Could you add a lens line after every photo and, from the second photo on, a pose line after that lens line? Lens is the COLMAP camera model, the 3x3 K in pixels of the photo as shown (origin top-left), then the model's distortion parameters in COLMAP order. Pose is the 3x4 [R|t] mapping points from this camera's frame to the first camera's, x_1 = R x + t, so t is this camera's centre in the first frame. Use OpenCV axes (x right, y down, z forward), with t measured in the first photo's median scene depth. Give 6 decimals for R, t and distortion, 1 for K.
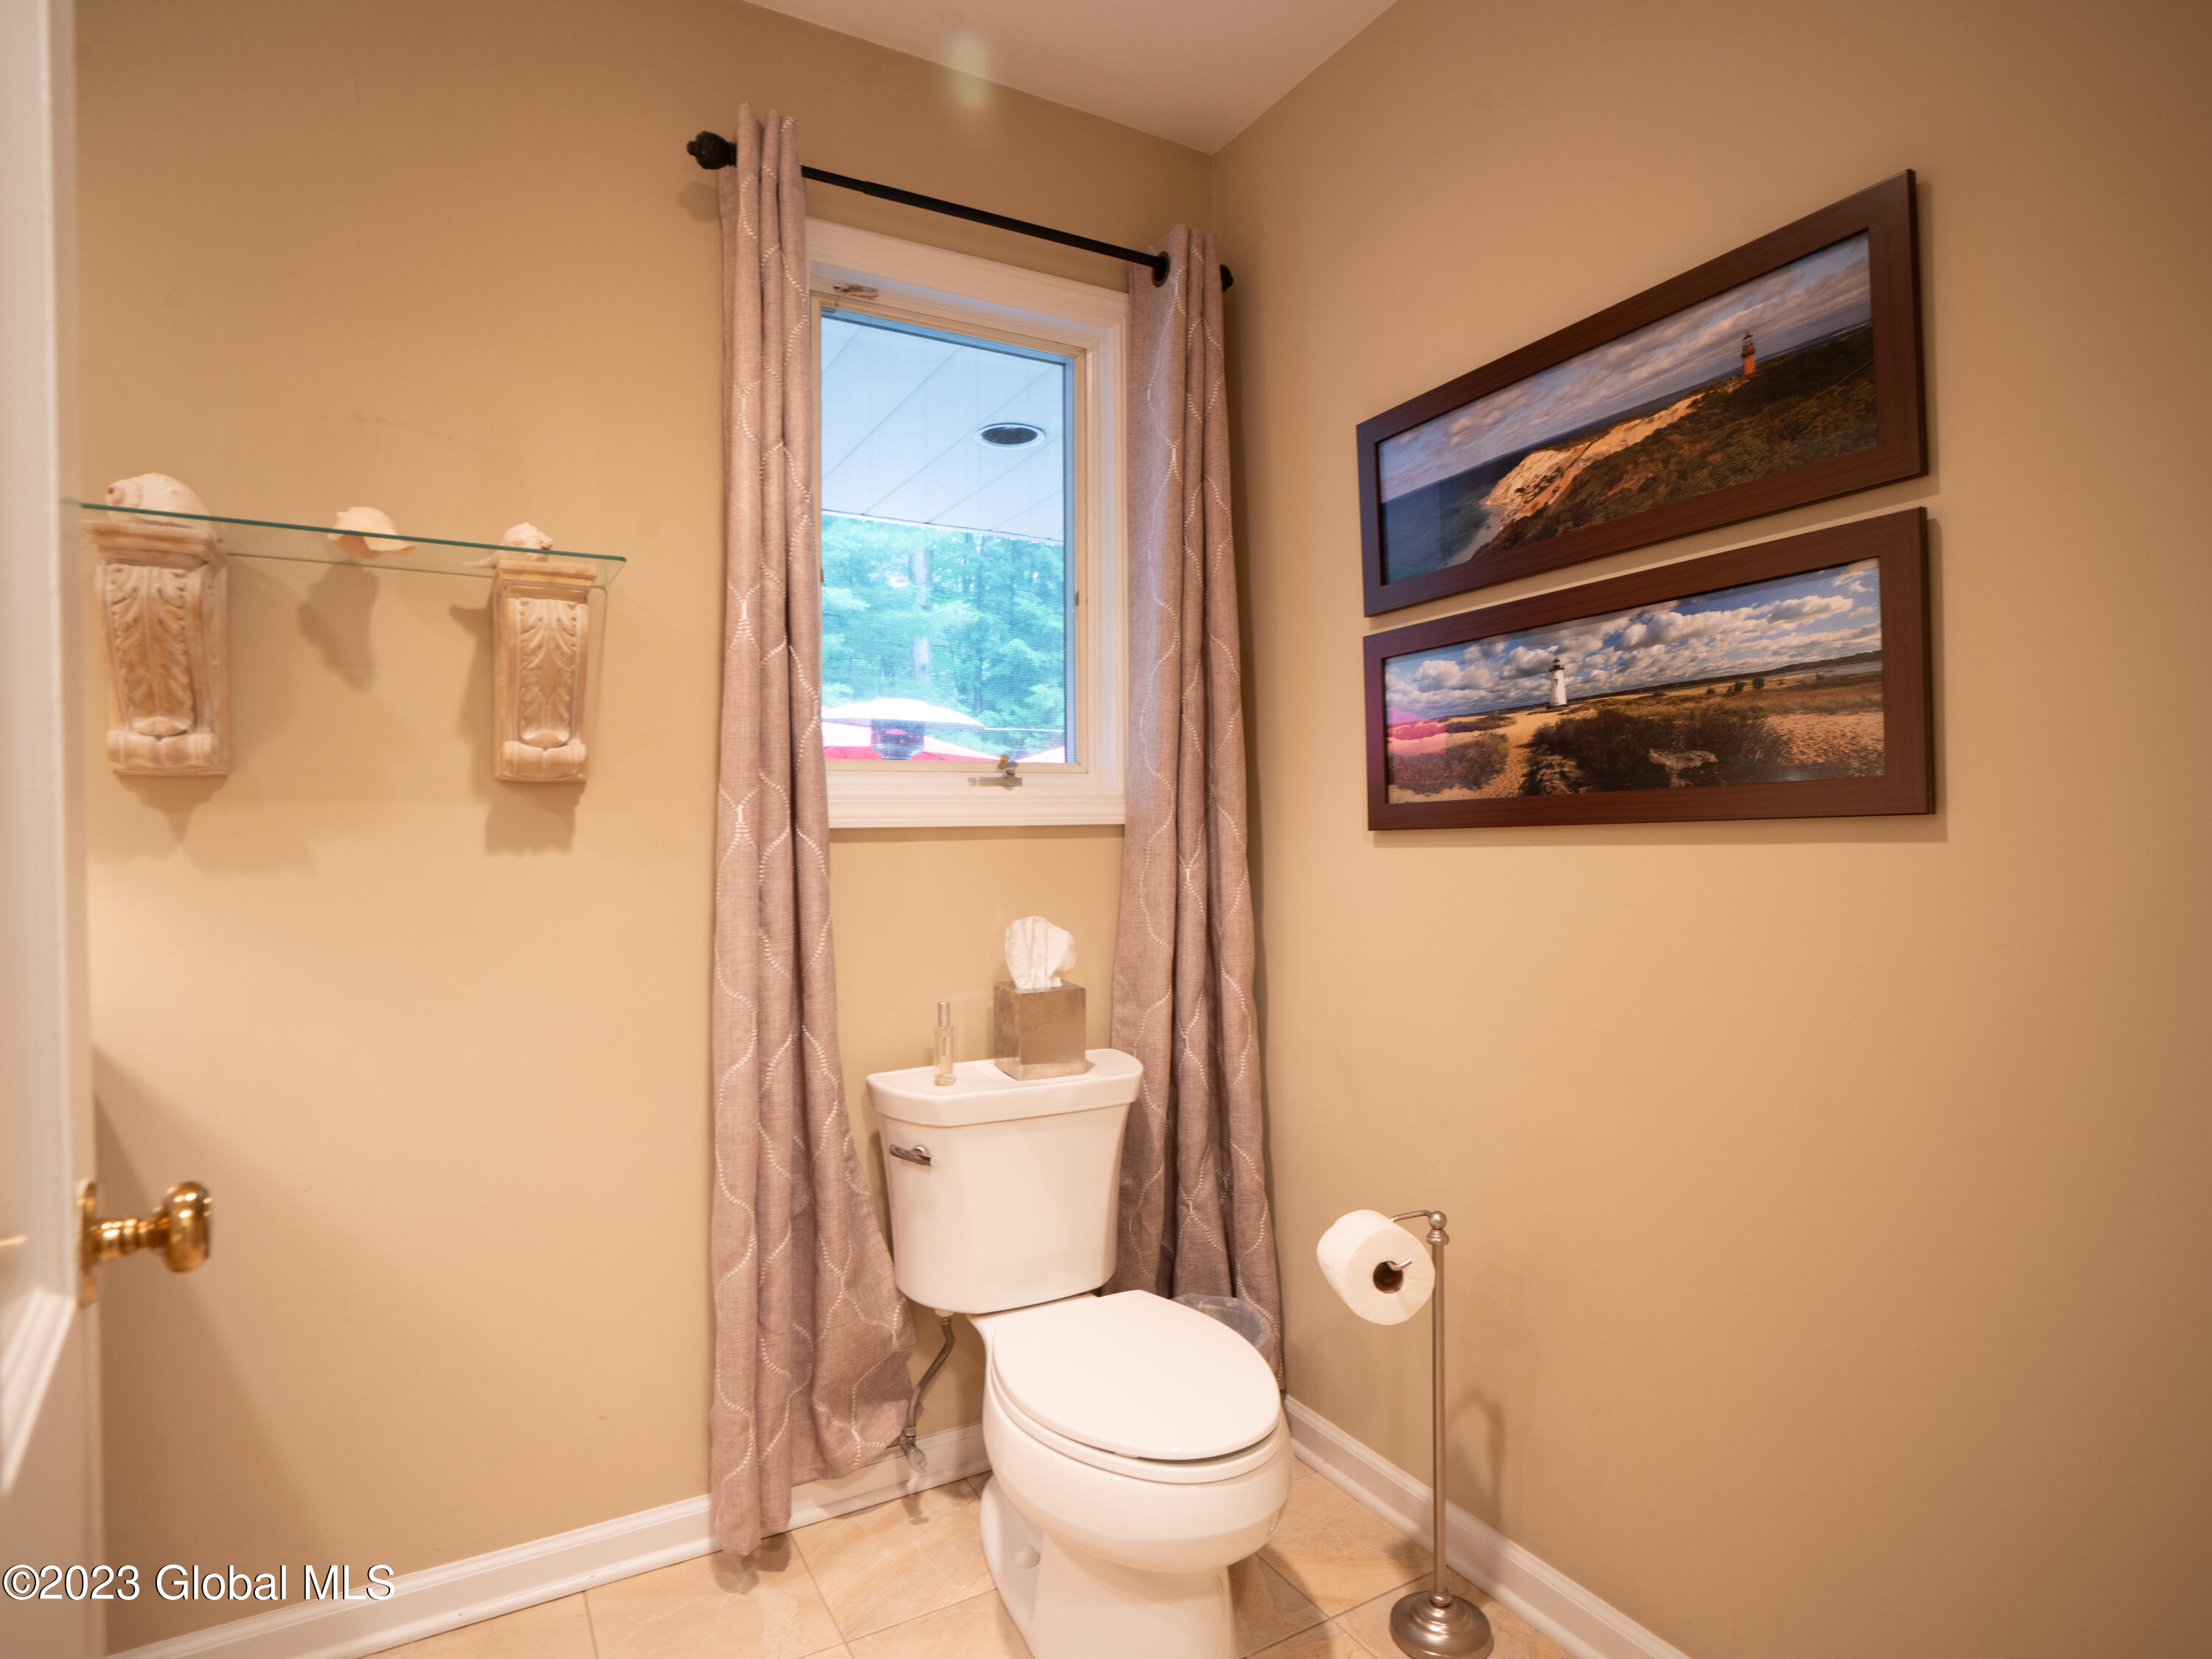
lens RADIAL K [[1145.6, 0, 1102.9], [0, 1145.6, 843.7], [0, 0, 1]] dist [-0.067003, 0.031257]
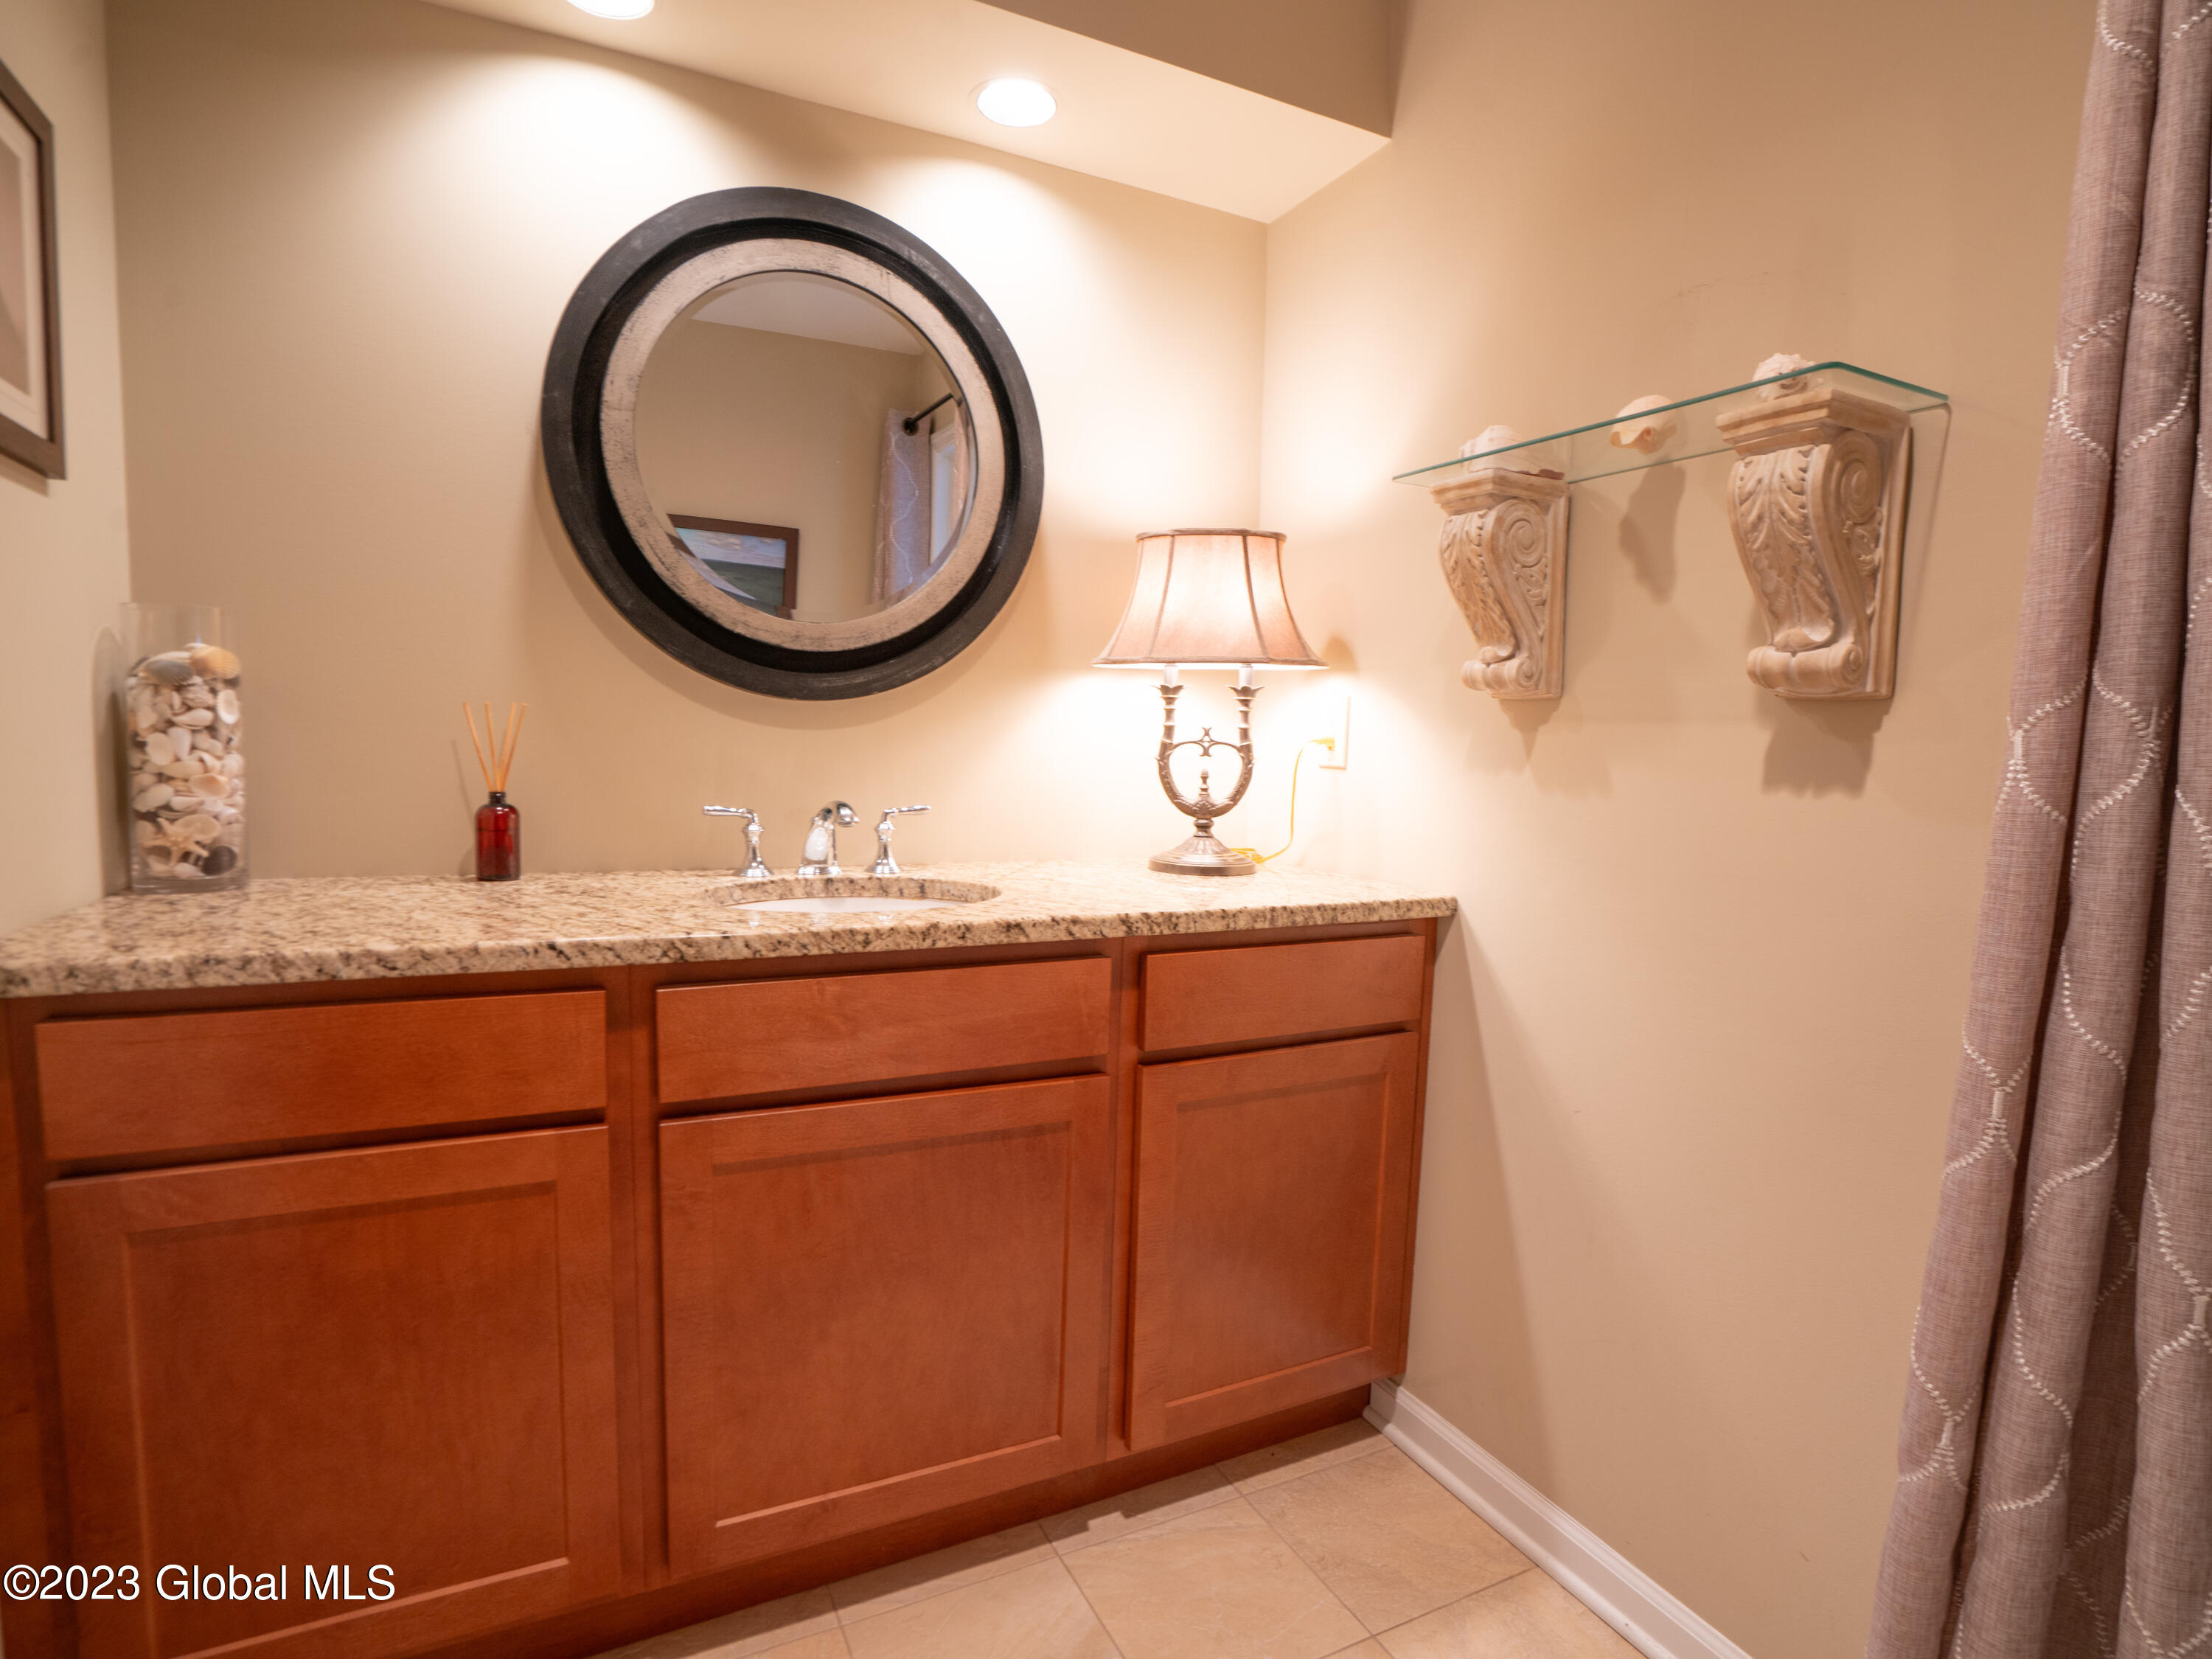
lens RADIAL K [[1145.6, 0, 1102.9], [0, 1145.6, 843.7], [0, 0, 1]] dist [-0.067003, 0.031257]
pose [[-0.056709, 0.099847, -0.993385, 0.290835], [-0.044659, 0.993737, 0.102432, -0.014697], [0.997391, 0.050172, -0.051894, 0.605162]]
